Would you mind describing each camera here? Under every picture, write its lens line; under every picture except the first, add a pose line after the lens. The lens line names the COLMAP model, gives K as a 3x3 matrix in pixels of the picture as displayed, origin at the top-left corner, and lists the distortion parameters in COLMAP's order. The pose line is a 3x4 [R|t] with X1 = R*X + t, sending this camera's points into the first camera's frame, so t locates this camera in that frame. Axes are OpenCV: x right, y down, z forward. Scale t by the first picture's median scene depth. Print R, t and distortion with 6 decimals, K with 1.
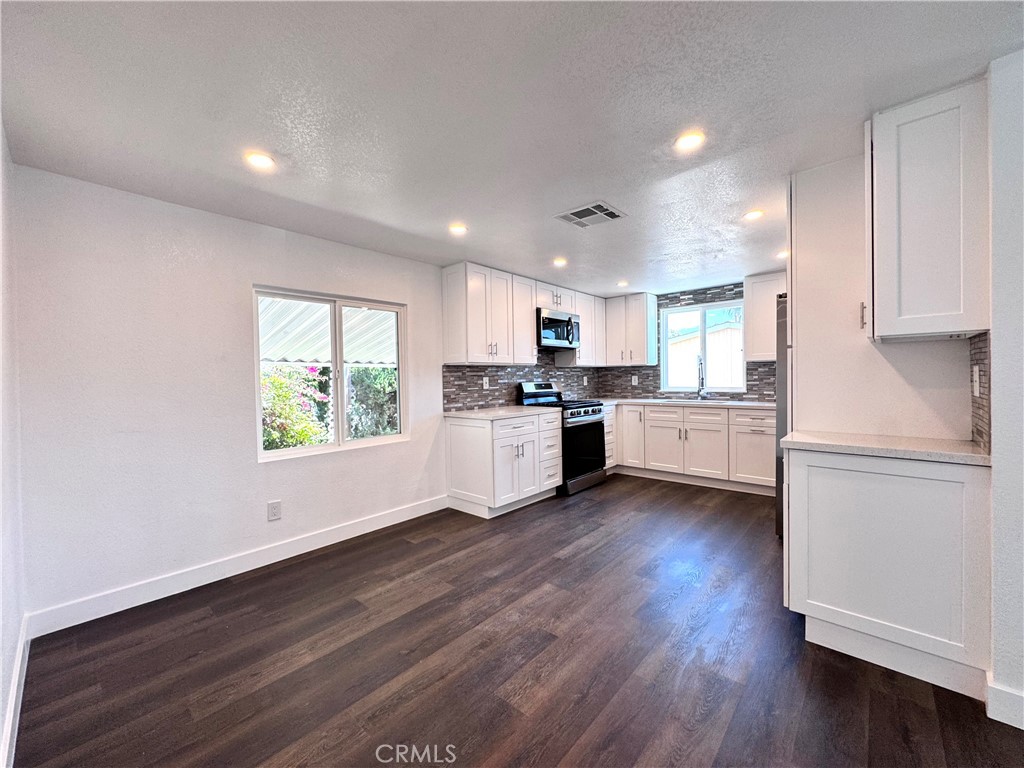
lens RADIAL K [[409.2, 0, 512.9], [0, 409.2, 382.3], [0, 0, 1]] dist [-0.002584, 0.000599]
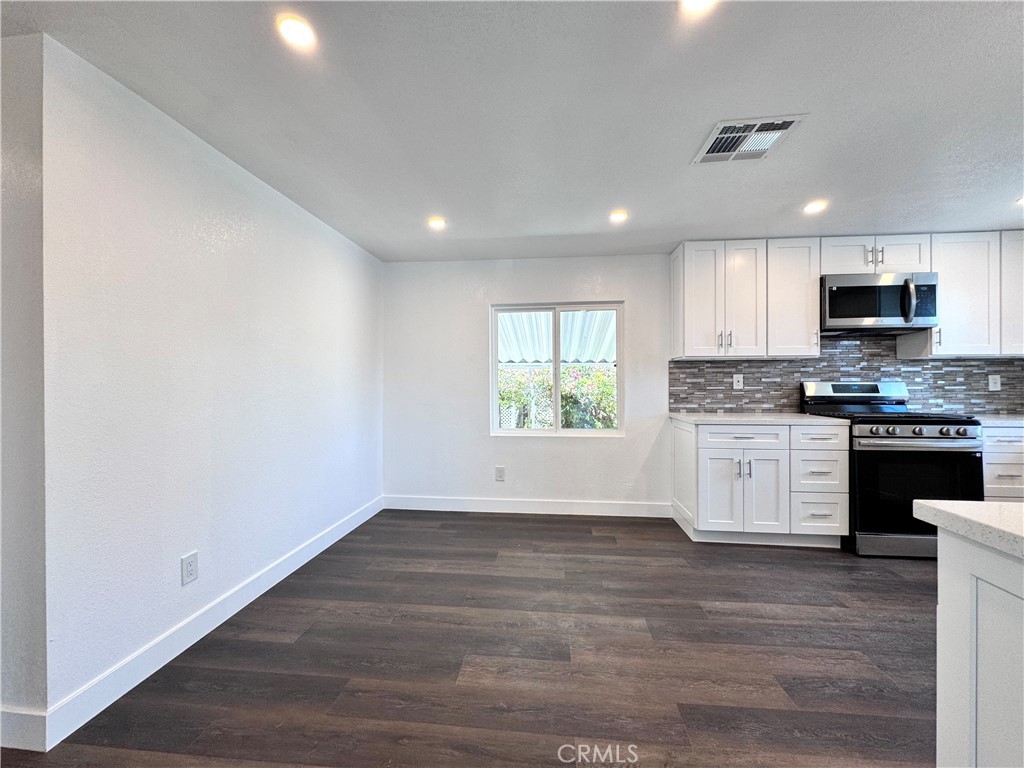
lens RADIAL K [[409.2, 0, 513.2], [0, 409.2, 383.0], [0, 0, 1]] dist [-0.002584, 0.000599]
pose [[0.583018, 0.015398, -0.812313, 0.367349], [-0.018326, 0.999815, 0.005799, 0.008744], [0.812252, 0.011505, 0.583193, 0.184354]]
